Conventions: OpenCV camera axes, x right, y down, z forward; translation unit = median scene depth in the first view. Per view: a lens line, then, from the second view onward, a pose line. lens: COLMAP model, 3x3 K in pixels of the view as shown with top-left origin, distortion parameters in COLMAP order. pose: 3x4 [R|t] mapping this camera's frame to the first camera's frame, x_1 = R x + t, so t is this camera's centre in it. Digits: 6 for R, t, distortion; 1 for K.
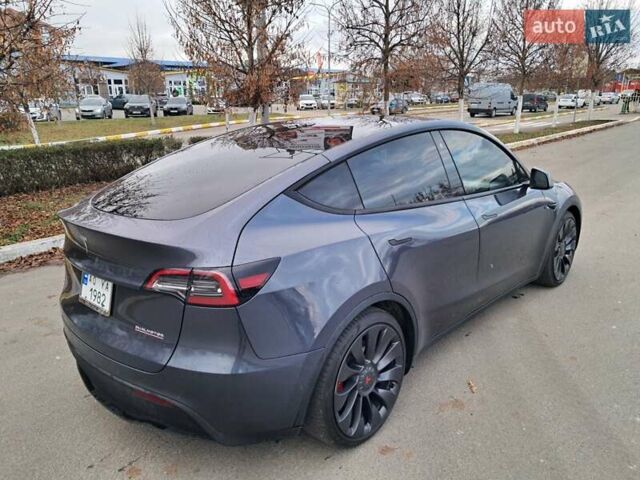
lens RADIAL K [[505.8, 0, 313.2], [0, 505.8, 243.4], [0, 0, 1]] dist [0.038302, -0.043897]
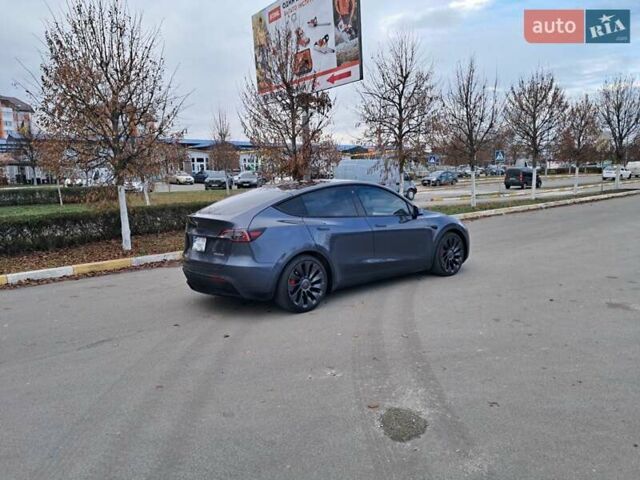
lens RADIAL K [[505.8, 0, 316.4], [0, 505.8, 241.9], [0, 0, 1]] dist [0.038302, -0.043897]
pose [[0.992015, 0.007711, -0.125885, 0.041957], [-0.025498, 0.989780, -0.140306, 0.037159], [0.123516, 0.142395, 0.982073, -0.125698]]
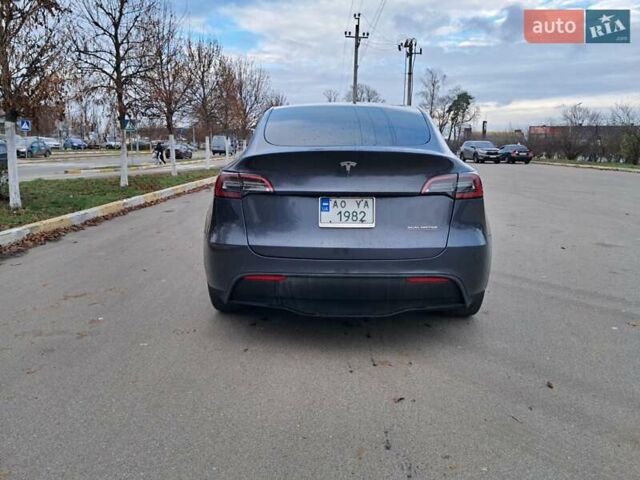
lens RADIAL K [[505.8, 0, 311.7], [0, 505.8, 241.6], [0, 0, 1]] dist [0.038302, -0.043897]
pose [[0.761175, -0.095596, 0.641462, -0.106530], [0.159209, 0.986354, -0.041926, 0.016925], [-0.628701, 0.134040, 0.766008, 0.014565]]
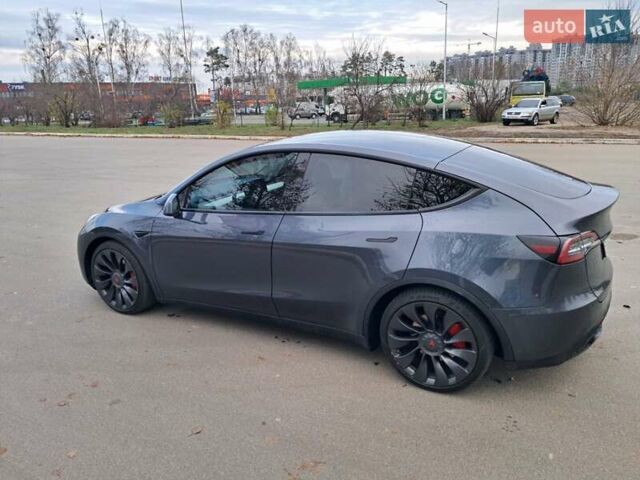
lens RADIAL K [[505.8, 0, 324.5], [0, 505.8, 240.6], [0, 0, 1]] dist [0.038302, -0.043897]
pose [[-0.253878, -0.240184, 0.936940, -0.135150], [0.298049, 0.902115, 0.312018, -0.051739], [-0.920170, 0.358469, -0.157441, 0.169349]]
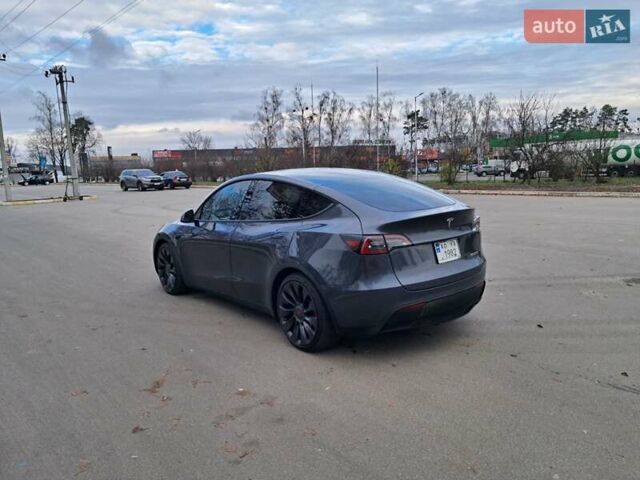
lens RADIAL K [[505.8, 0, 320.4], [0, 505.8, 242.1], [0, 0, 1]] dist [0.038302, -0.043897]
pose [[0.136518, -0.139225, 0.980805, -0.191634], [0.310992, 0.946046, 0.091004, -0.020557], [-0.940557, 0.292599, 0.172450, 0.096085]]
